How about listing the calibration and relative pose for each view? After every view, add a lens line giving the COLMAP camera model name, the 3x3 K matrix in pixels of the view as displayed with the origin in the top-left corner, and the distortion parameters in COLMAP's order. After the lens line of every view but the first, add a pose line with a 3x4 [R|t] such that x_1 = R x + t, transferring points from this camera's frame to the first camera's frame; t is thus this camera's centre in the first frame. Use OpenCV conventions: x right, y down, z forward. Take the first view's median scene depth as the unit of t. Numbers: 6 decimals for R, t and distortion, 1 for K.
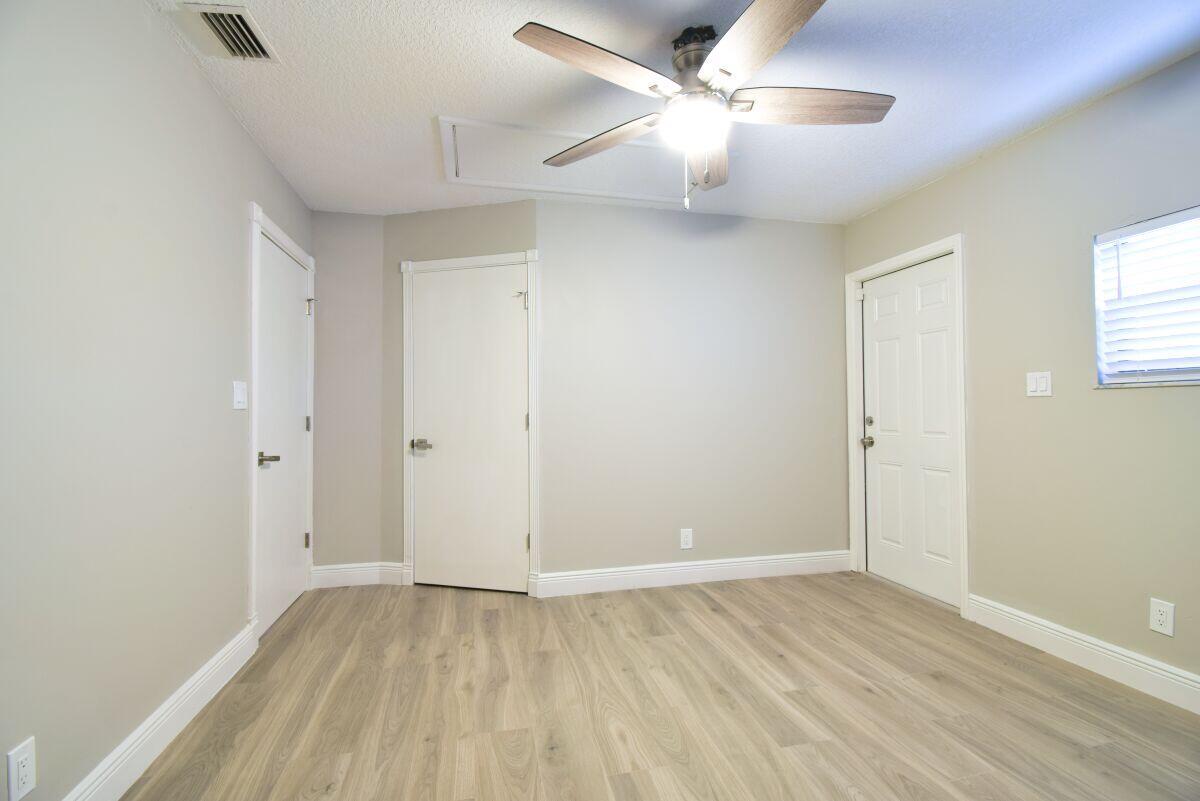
lens RADIAL K [[534.1, 0, 606.2], [0, 534.1, 402.0], [0, 0, 1]] dist [-0.002448, -0.003551]
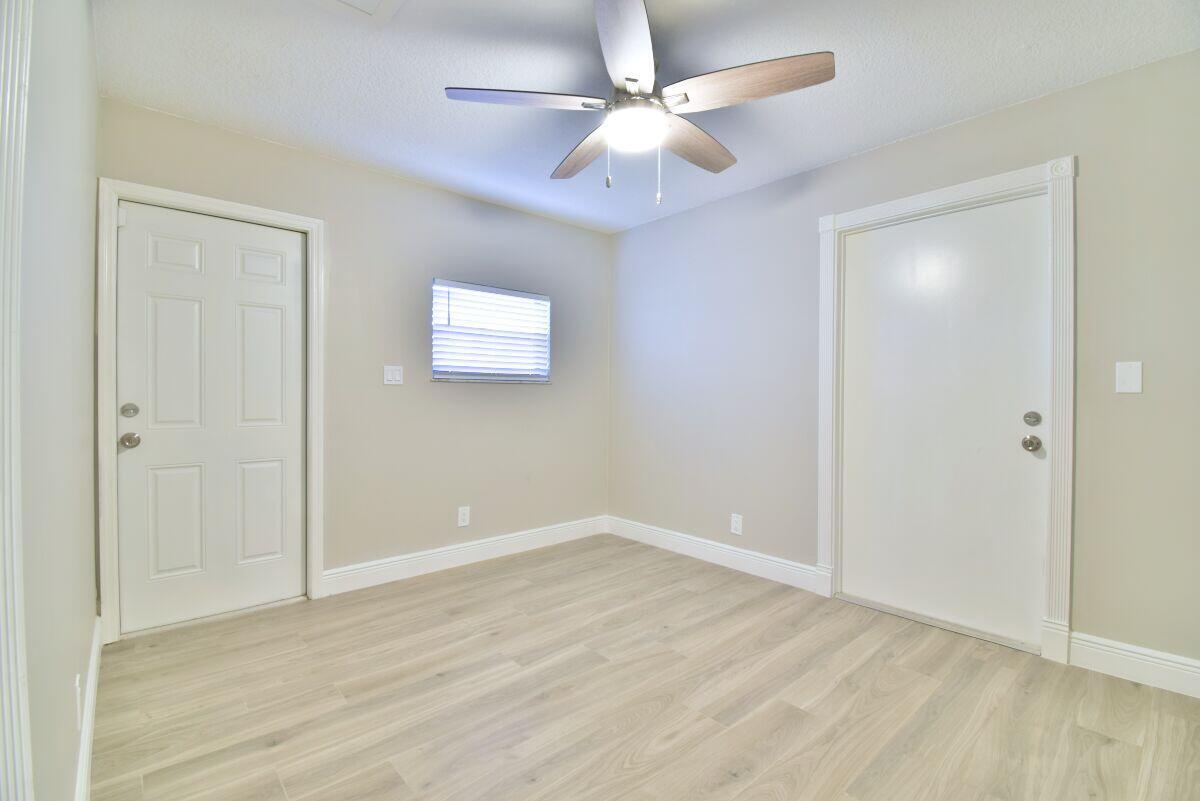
lens RADIAL K [[534.1, 0, 597.6], [0, 534.1, 407.5], [0, 0, 1]] dist [-0.002448, -0.003551]
pose [[-0.471240, -0.017234, 0.881837, -0.570835], [-0.019073, 0.999774, 0.009347, 0.023205], [-0.881799, -0.012414, -0.471463, 1.210351]]
